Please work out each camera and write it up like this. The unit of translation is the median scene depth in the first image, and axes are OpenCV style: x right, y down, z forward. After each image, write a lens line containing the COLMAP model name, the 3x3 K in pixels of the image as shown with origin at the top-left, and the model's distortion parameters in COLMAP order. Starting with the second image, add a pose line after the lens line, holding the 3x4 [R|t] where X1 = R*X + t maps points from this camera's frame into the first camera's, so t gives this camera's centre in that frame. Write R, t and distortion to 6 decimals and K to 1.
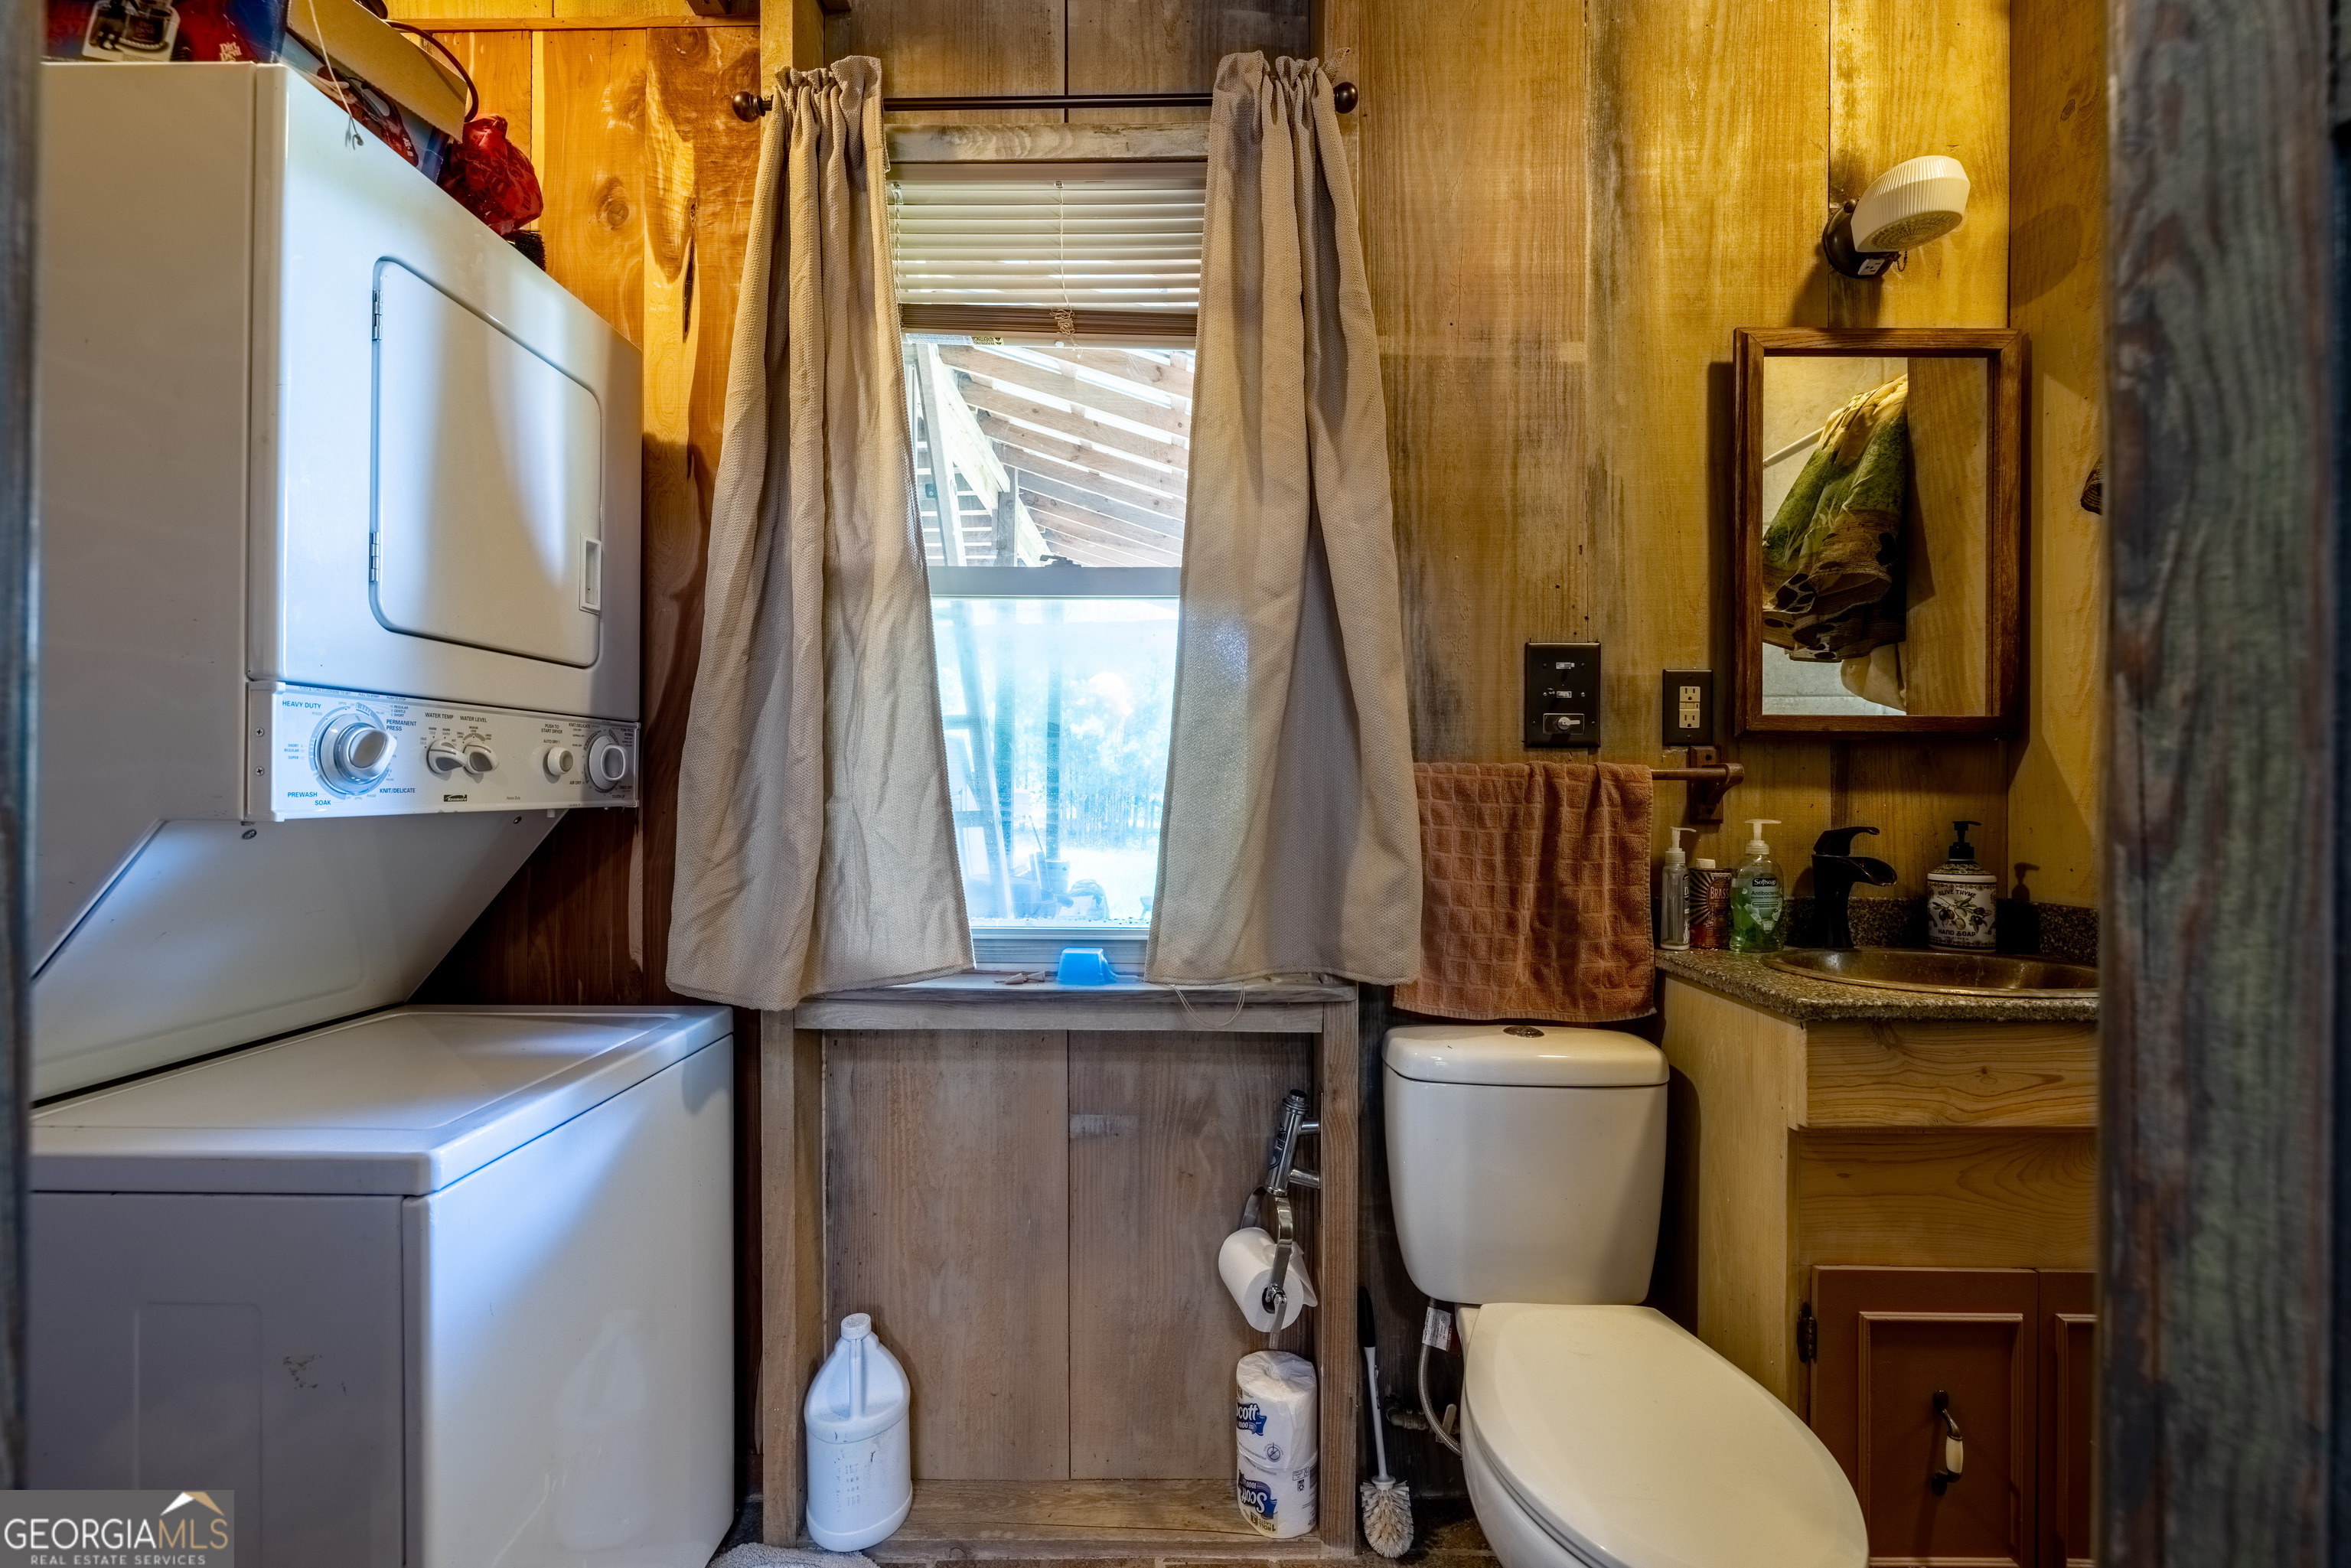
lens RADIAL K [[1025.6, 0, 1175.5], [0, 1025.6, 784.0], [0, 0, 1]] dist [0.001734, 0.000046]
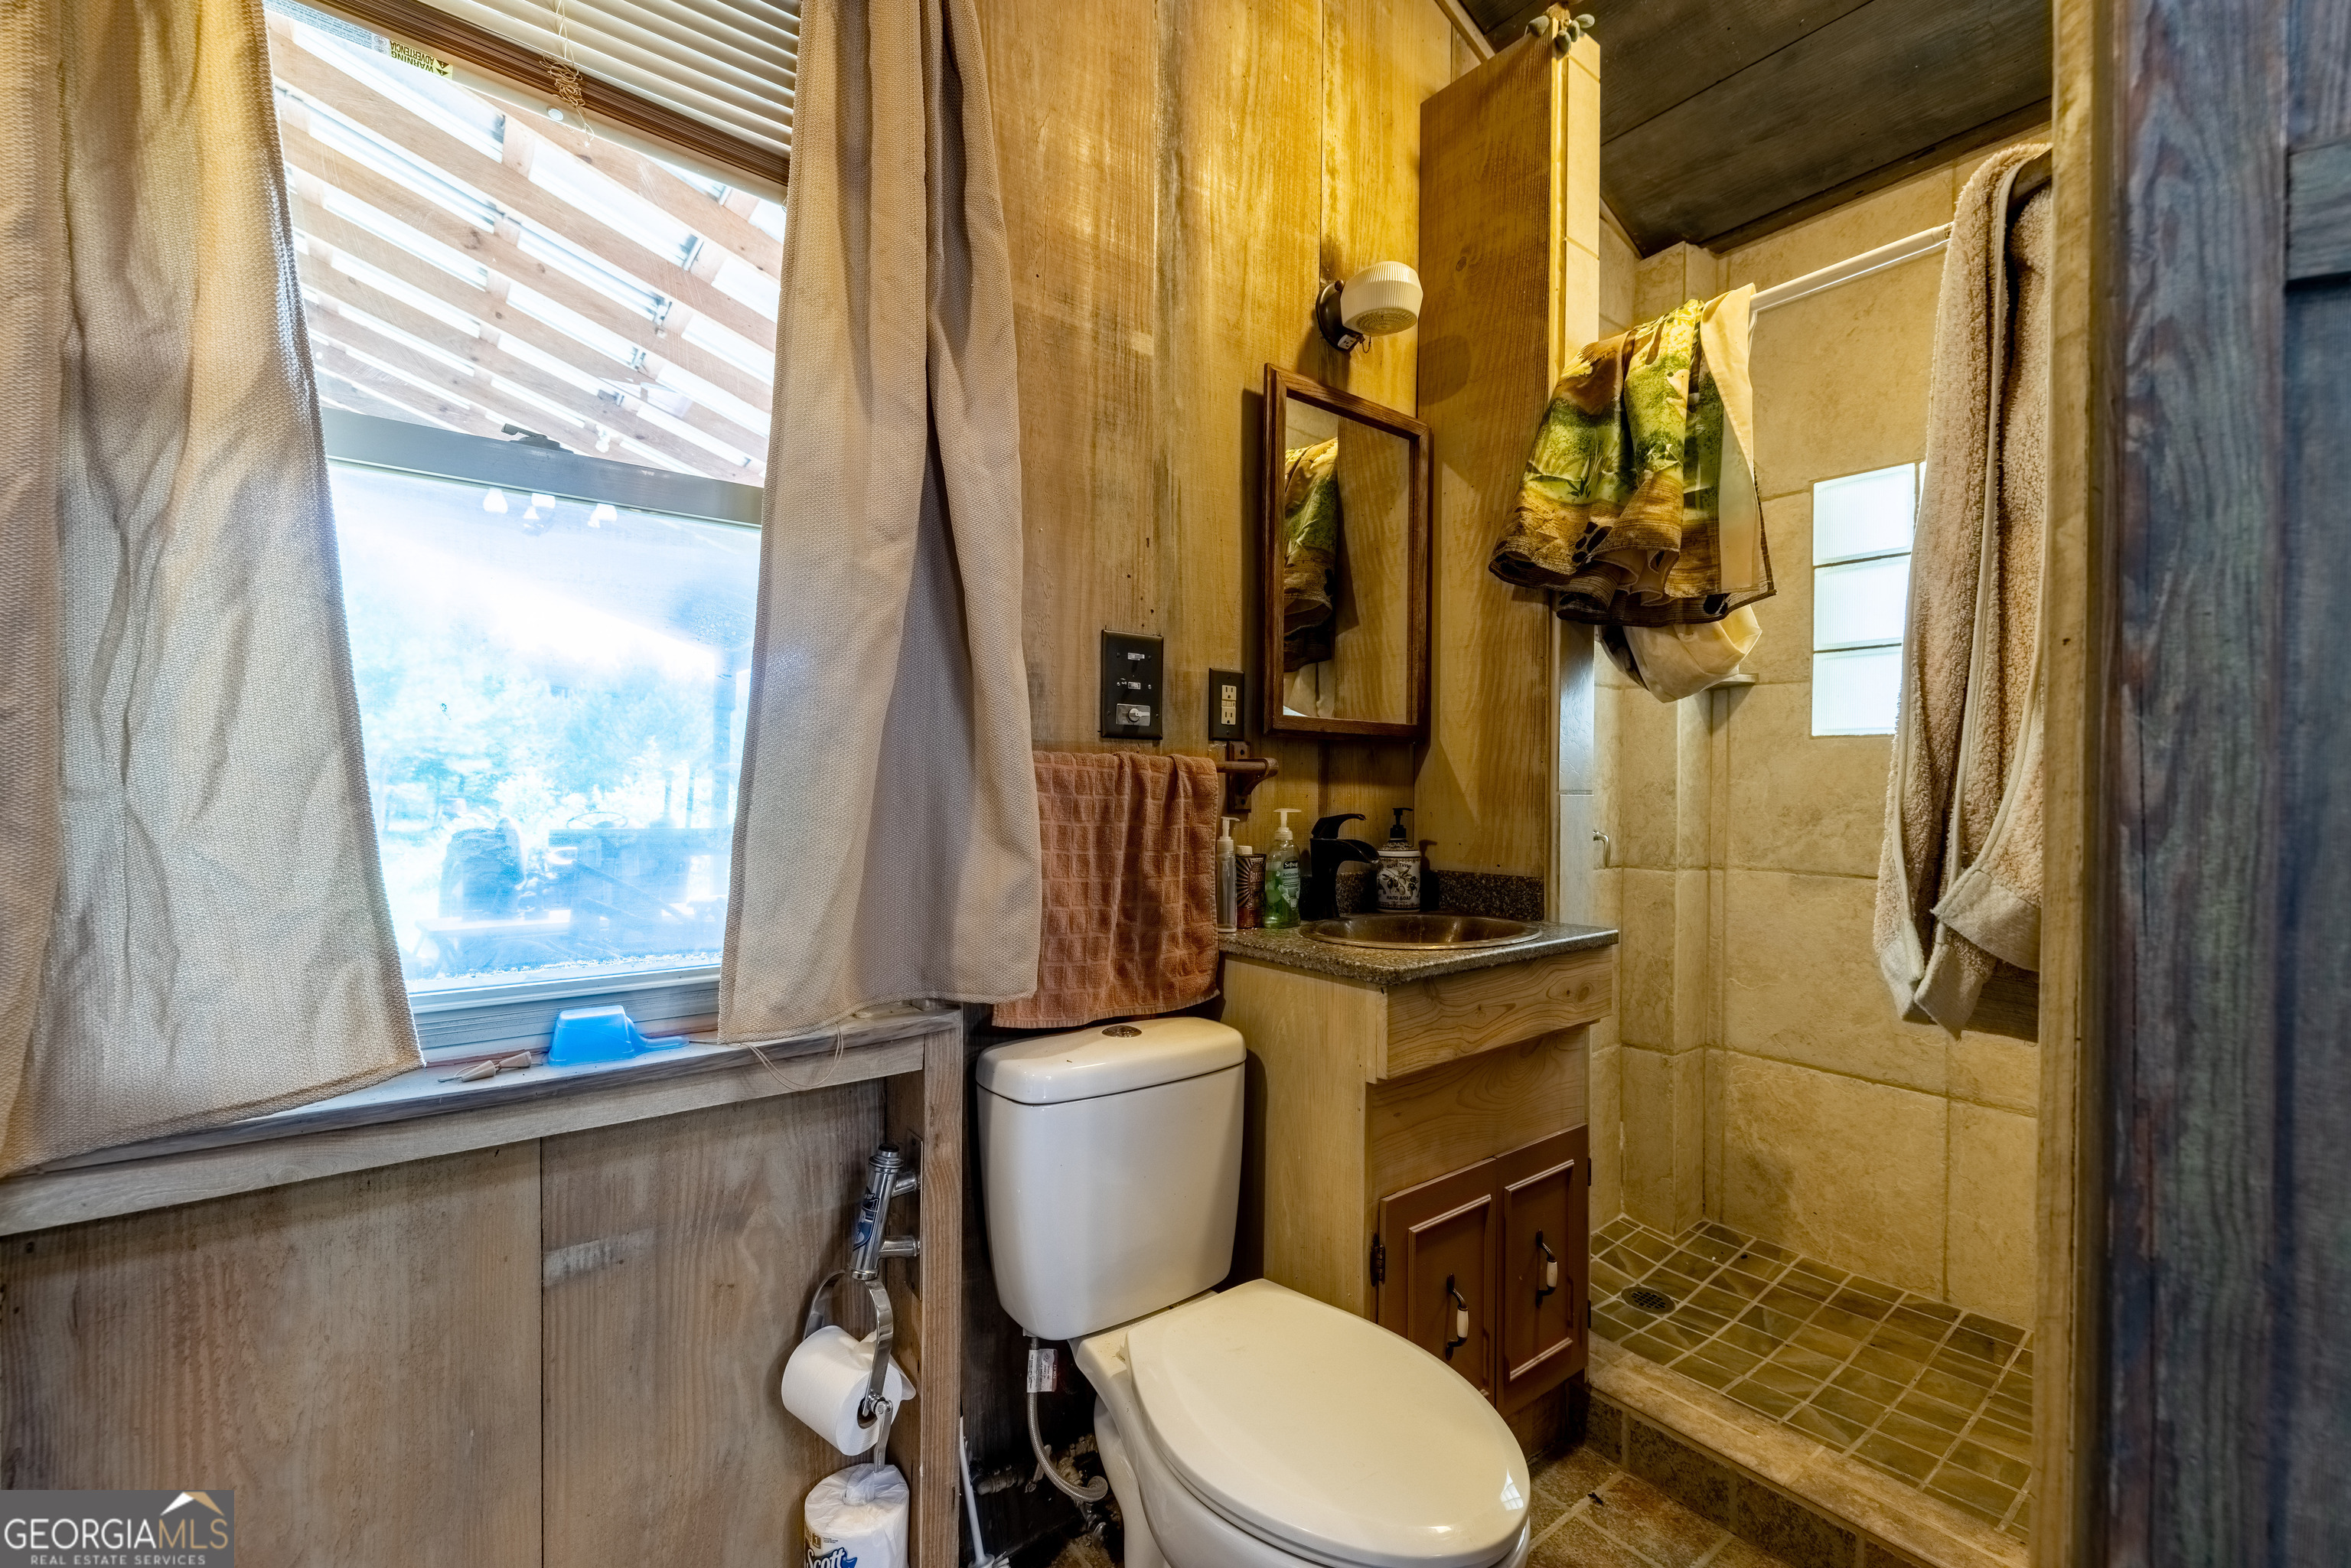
lens RADIAL K [[993.8, 0, 1175.5], [0, 993.8, 784.0], [0, 0, 1]] dist [-0.001481, 0.000260]
pose [[0.776391, 0.002468, 0.630247, -0.211775], [-0.006874, 0.999966, 0.004552, 0.003701], [-0.630214, -0.007867, 0.776382, 0.243135]]
